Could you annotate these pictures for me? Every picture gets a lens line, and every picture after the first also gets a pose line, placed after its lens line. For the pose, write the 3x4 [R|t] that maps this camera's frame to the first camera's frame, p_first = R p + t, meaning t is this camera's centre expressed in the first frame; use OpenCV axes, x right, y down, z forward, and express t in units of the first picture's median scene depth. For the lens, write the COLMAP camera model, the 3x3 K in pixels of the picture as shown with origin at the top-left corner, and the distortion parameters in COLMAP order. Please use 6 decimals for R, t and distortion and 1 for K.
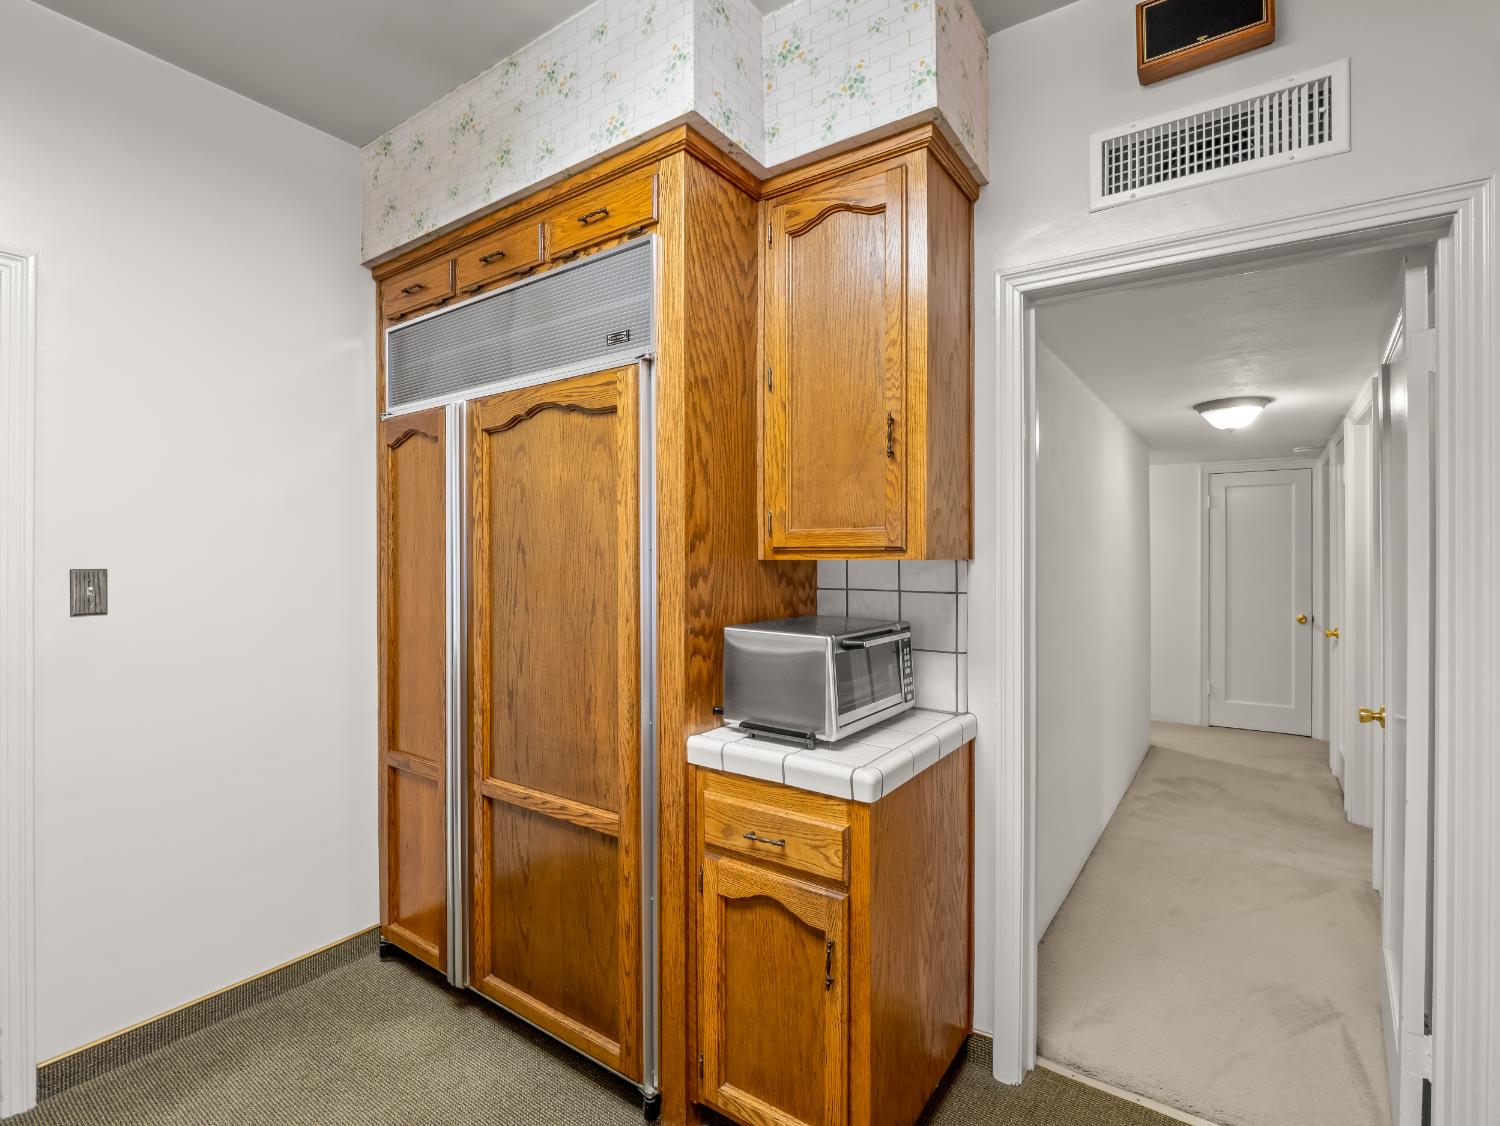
lens RADIAL K [[723.4, 0, 742.8], [0, 723.4, 551.7], [0, 0, 1]] dist [-0.012960, -0.000406]
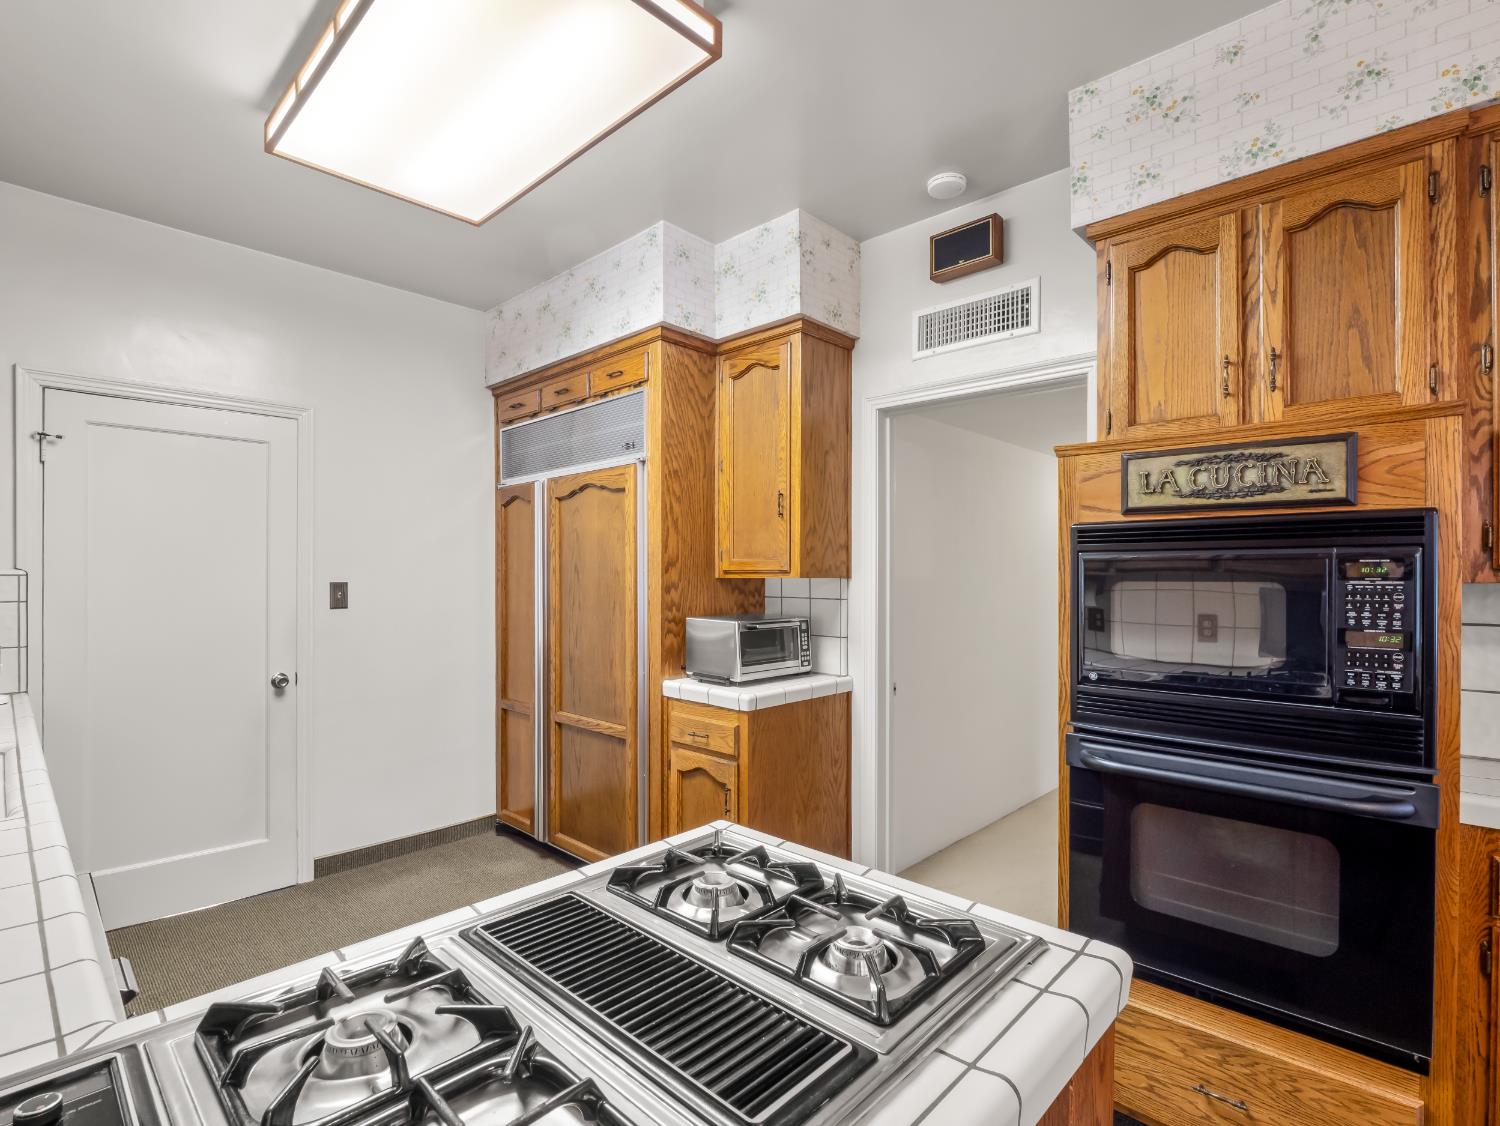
lens RADIAL K [[731.5, 0, 742.1], [0, 731.5, 571.5], [0, 0, 1]] dist [-0.005613, -0.000625]
pose [[0.988753, 0.000879, -0.149556, 0.341612], [-0.000710, 0.999999, 0.001184, -0.005138], [0.149557, -0.001065, 0.988753, -0.642129]]
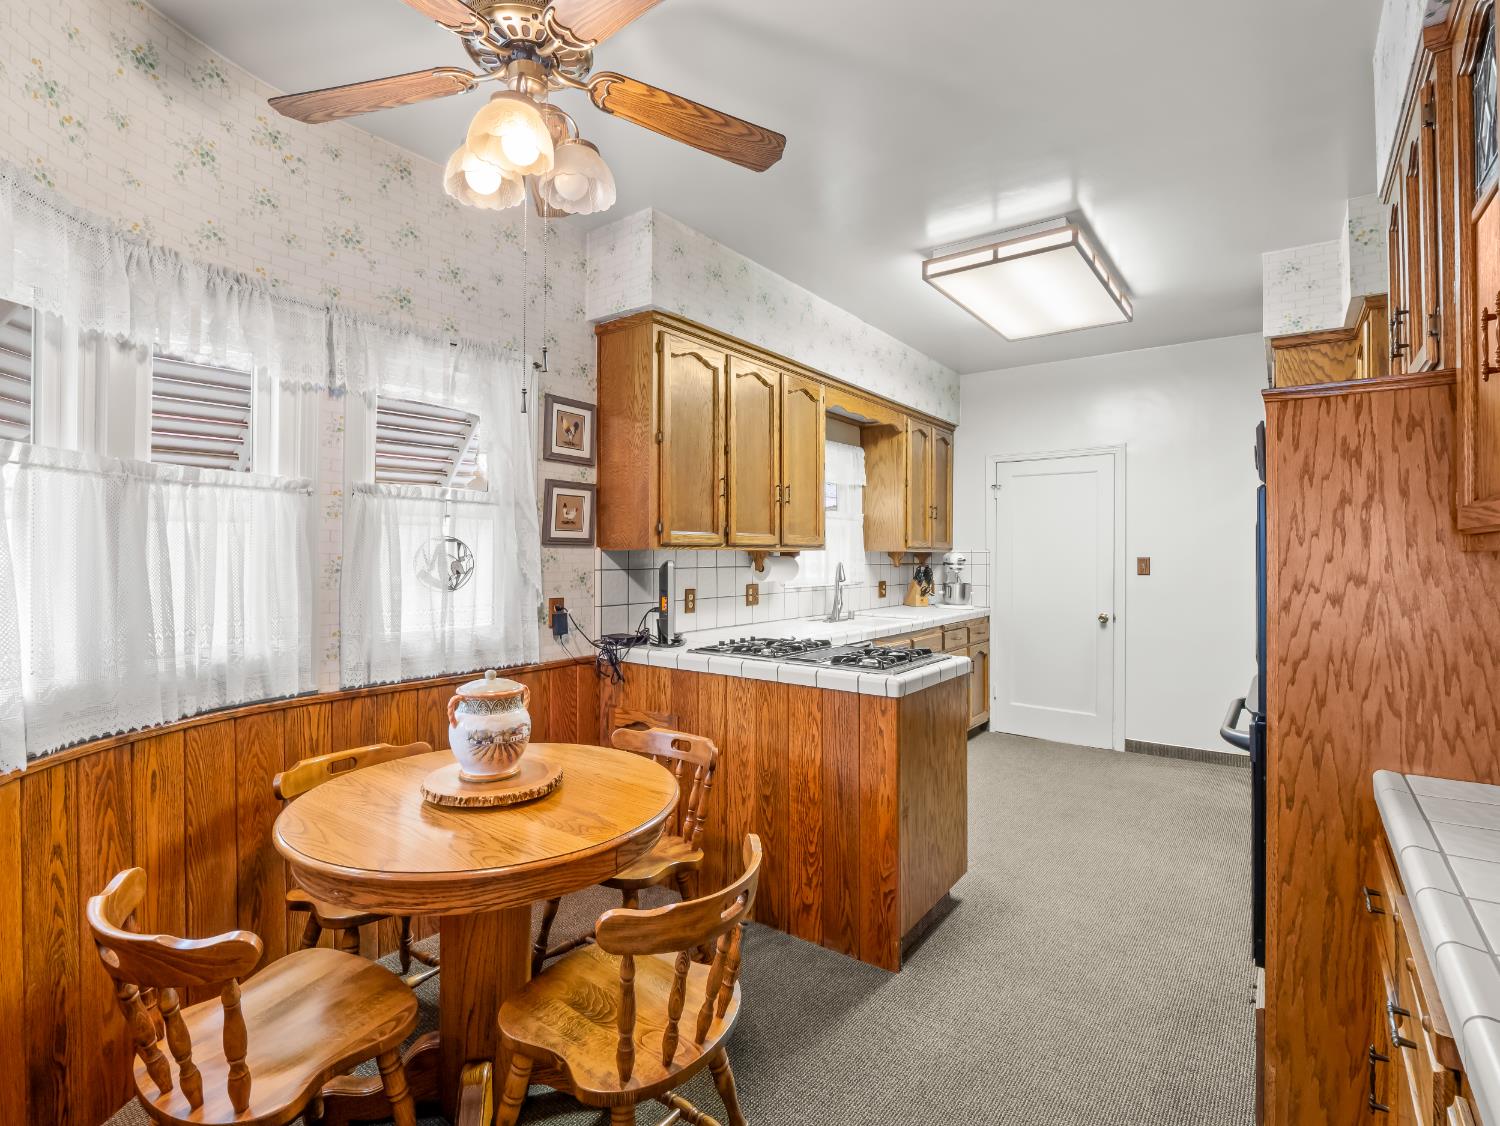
lens RADIAL K [[733.3, 0, 743.1], [0, 733.3, 548.3], [0, 0, 1]] dist [-0.003533, -0.000563]
pose [[-0.029719, -0.006539, -0.999537, 1.829384], [0.001030, 0.999978, -0.006573, 0.007553], [0.999558, -0.001225, -0.029712, -0.384747]]
